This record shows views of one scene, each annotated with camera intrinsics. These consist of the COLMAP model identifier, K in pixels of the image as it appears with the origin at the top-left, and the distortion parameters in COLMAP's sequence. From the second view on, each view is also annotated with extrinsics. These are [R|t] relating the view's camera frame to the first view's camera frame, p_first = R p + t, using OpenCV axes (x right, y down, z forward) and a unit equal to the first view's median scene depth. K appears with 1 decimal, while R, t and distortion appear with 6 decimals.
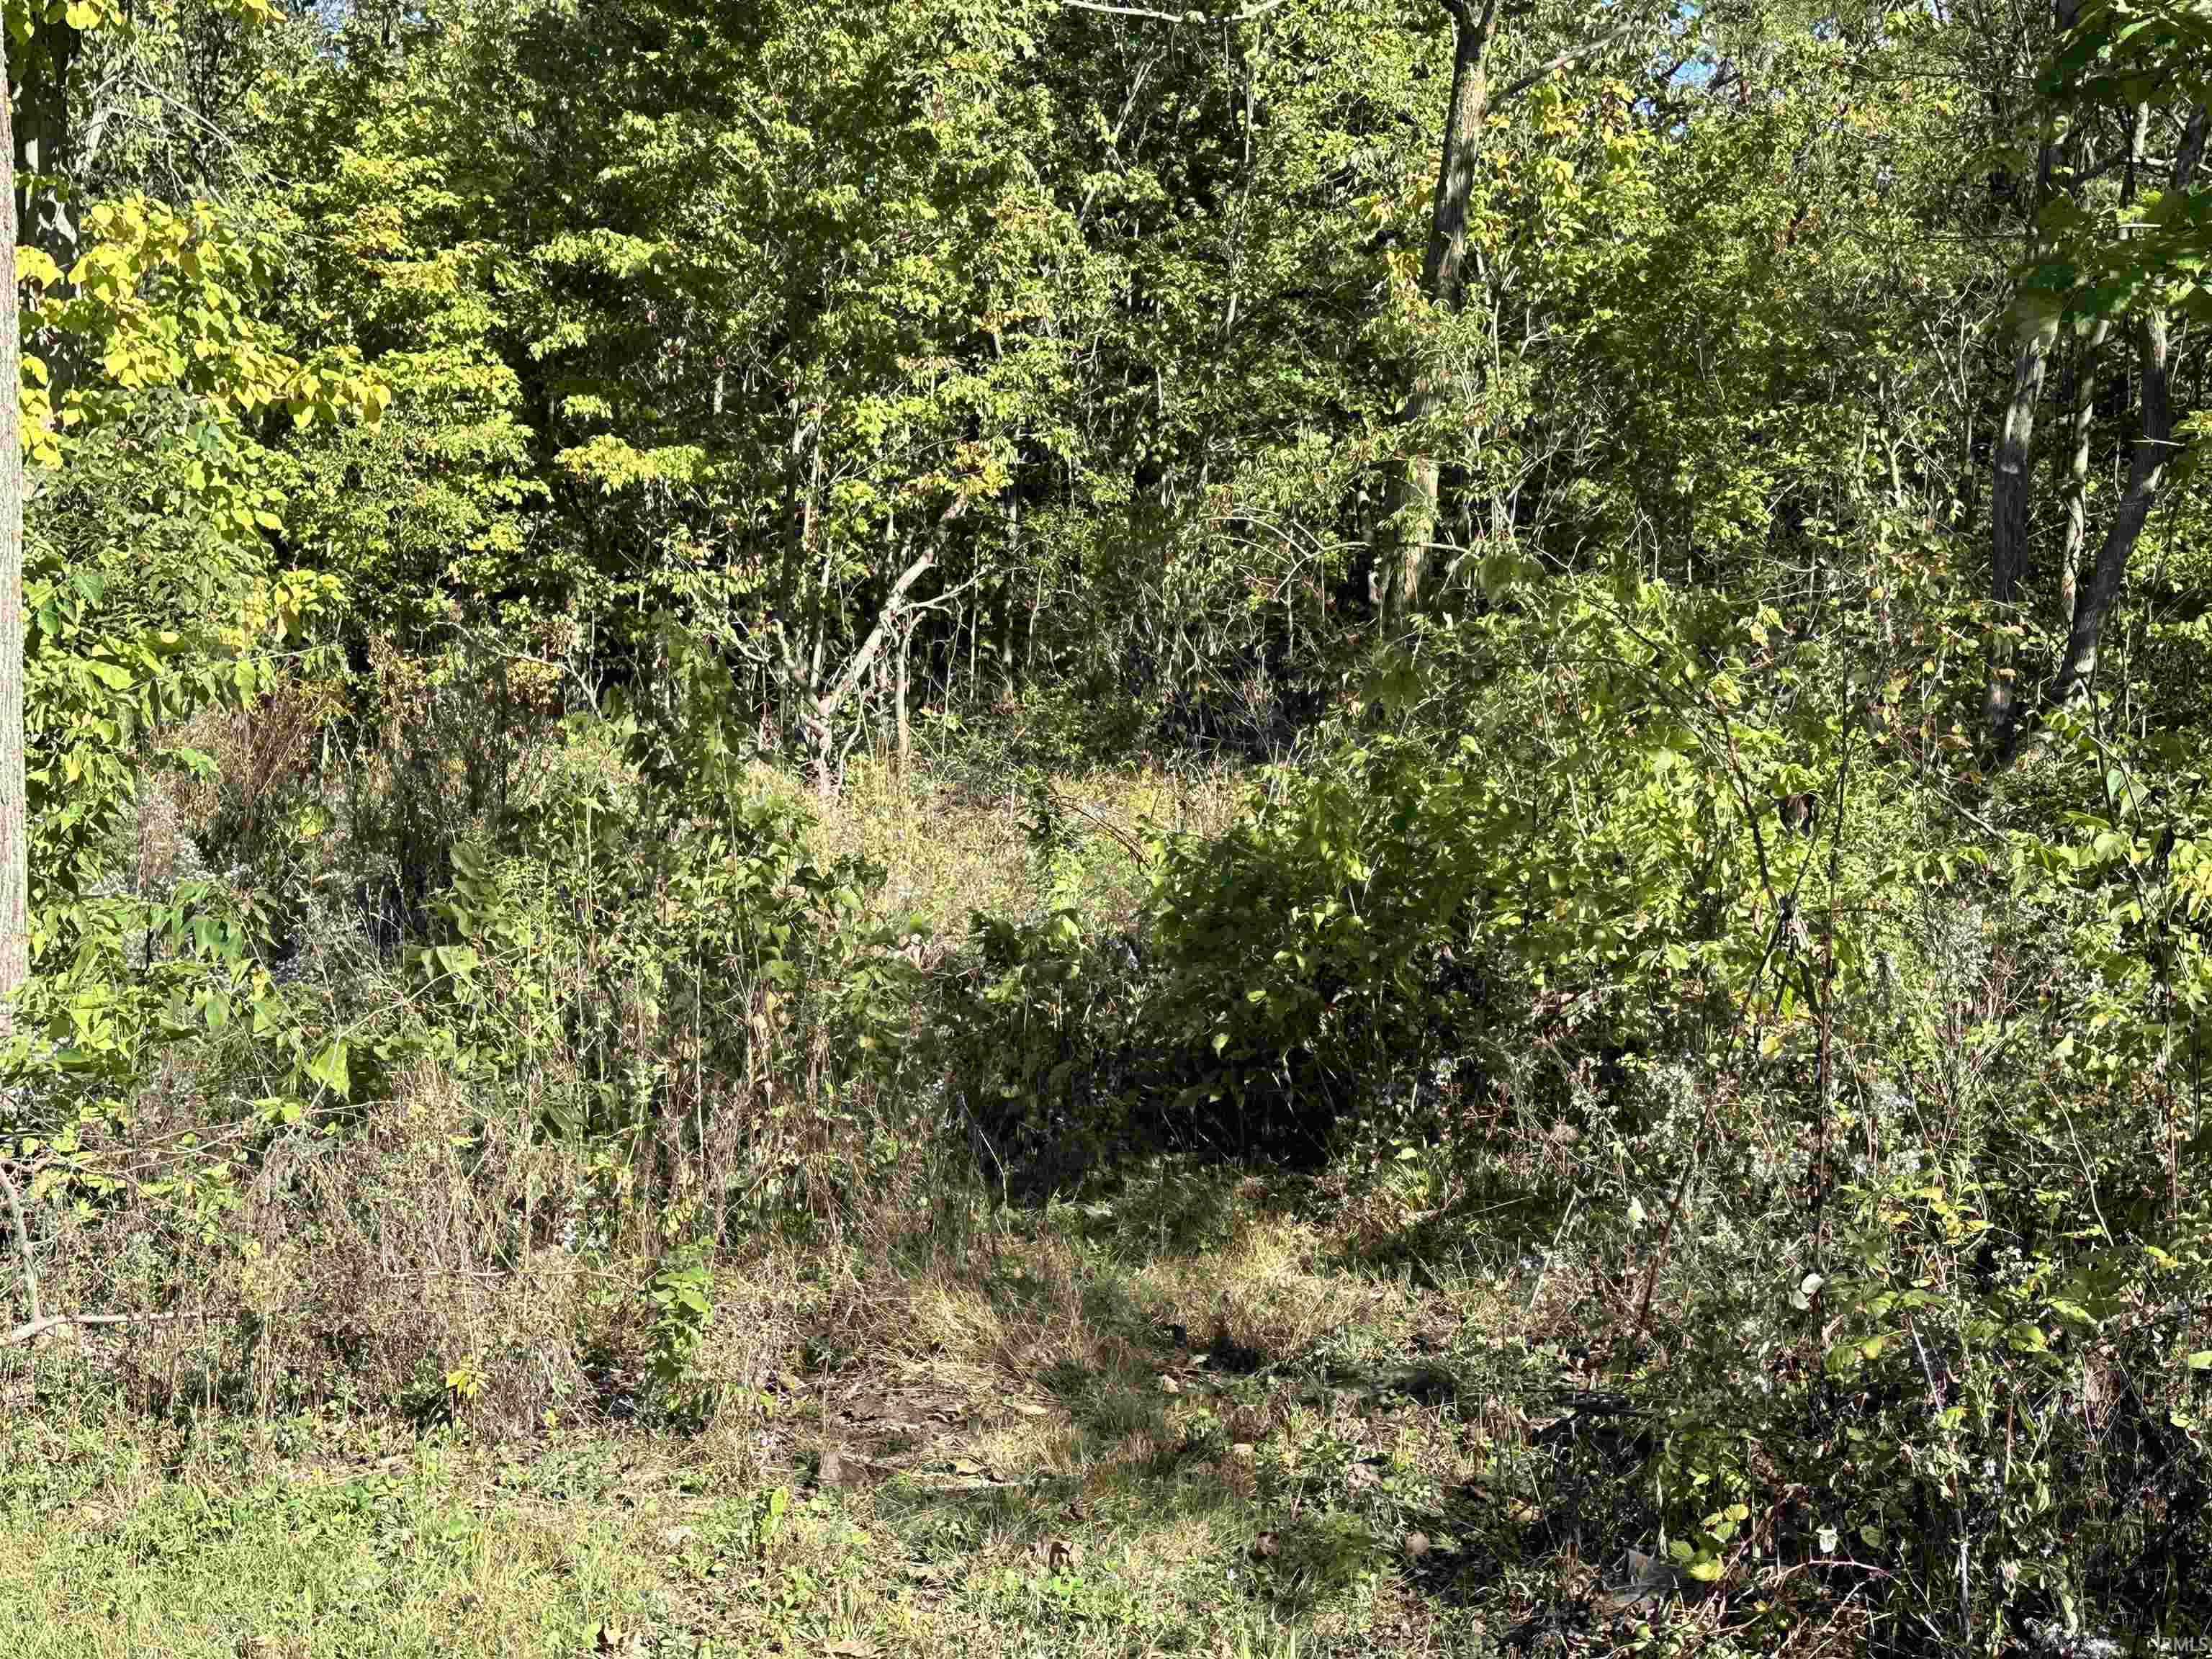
lens RADIAL K [[2802.0, 0, 1102.0], [0, 2802.0, 828.0], [0, 0, 1]] dist [0.255314, -0.576434]
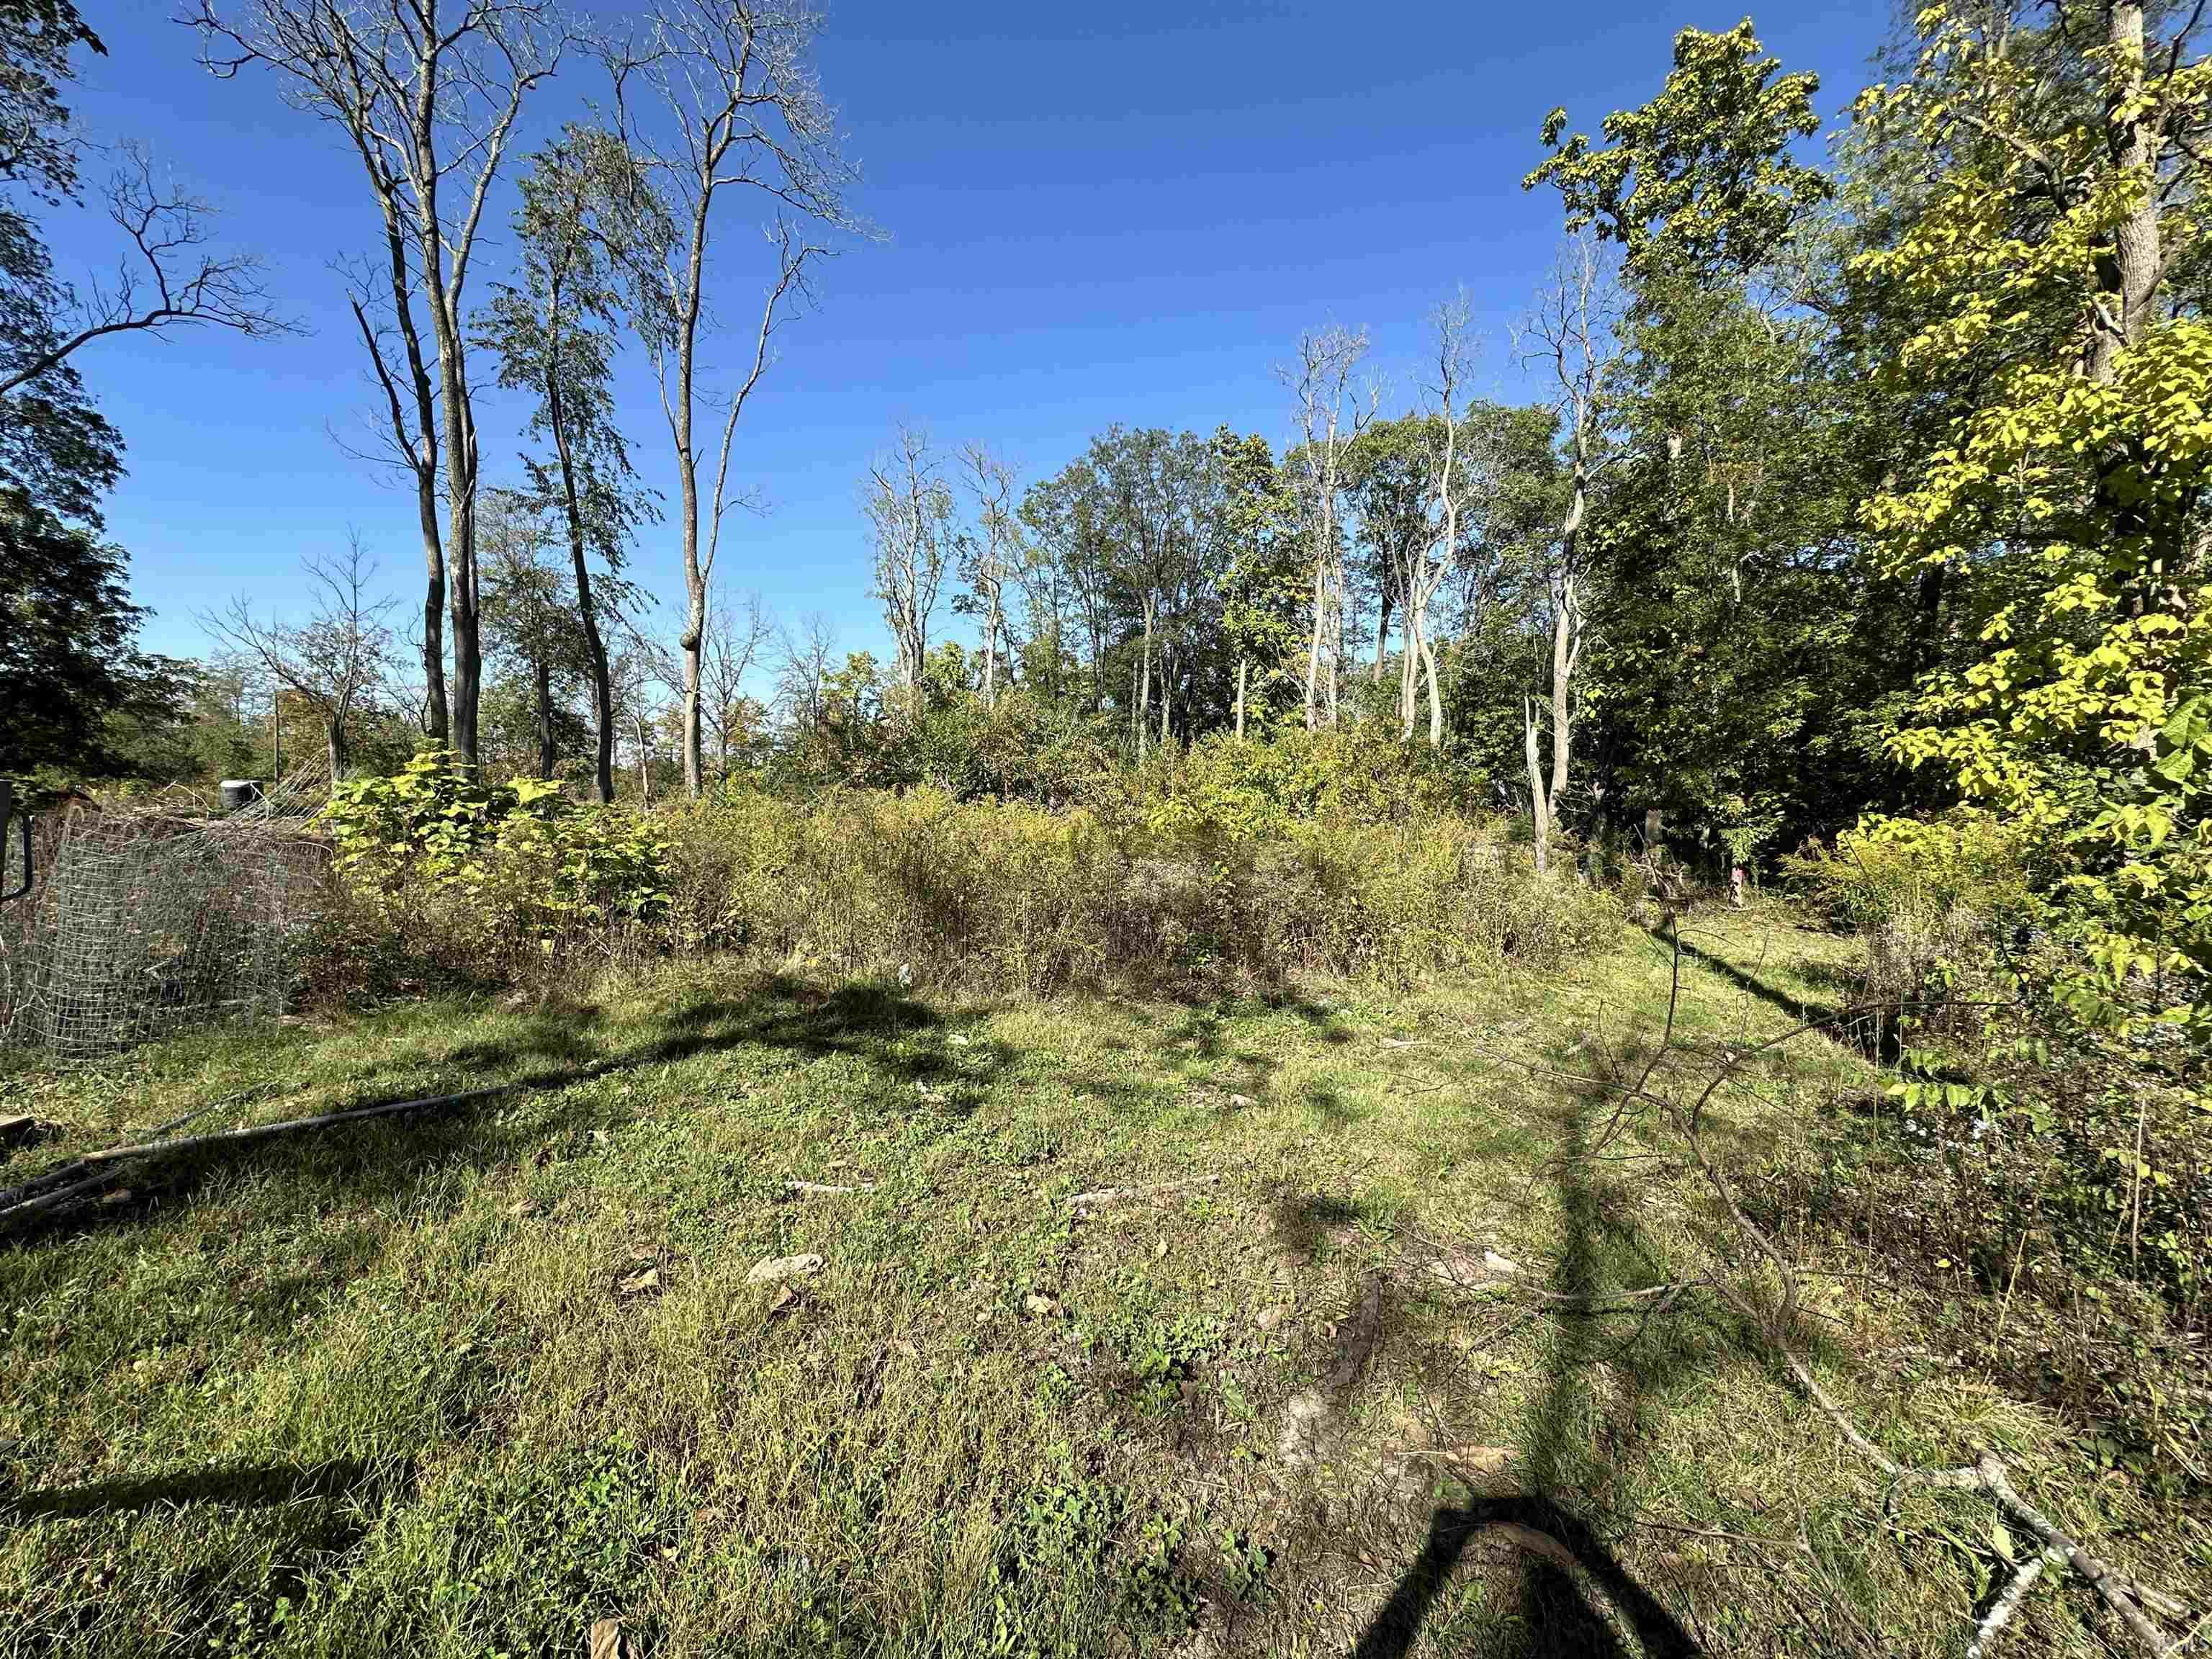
lens RADIAL K [[879.4, 0, 1112.5], [0, 879.4, 830.7], [0, 0, 1]] dist [-0.002215, 0.000242]
pose [[0.430202, 0.018643, -0.902540, -0.142724], [-0.068922, 0.997547, -0.012247, -0.005519], [0.900098, 0.067474, 0.430431, 0.142514]]
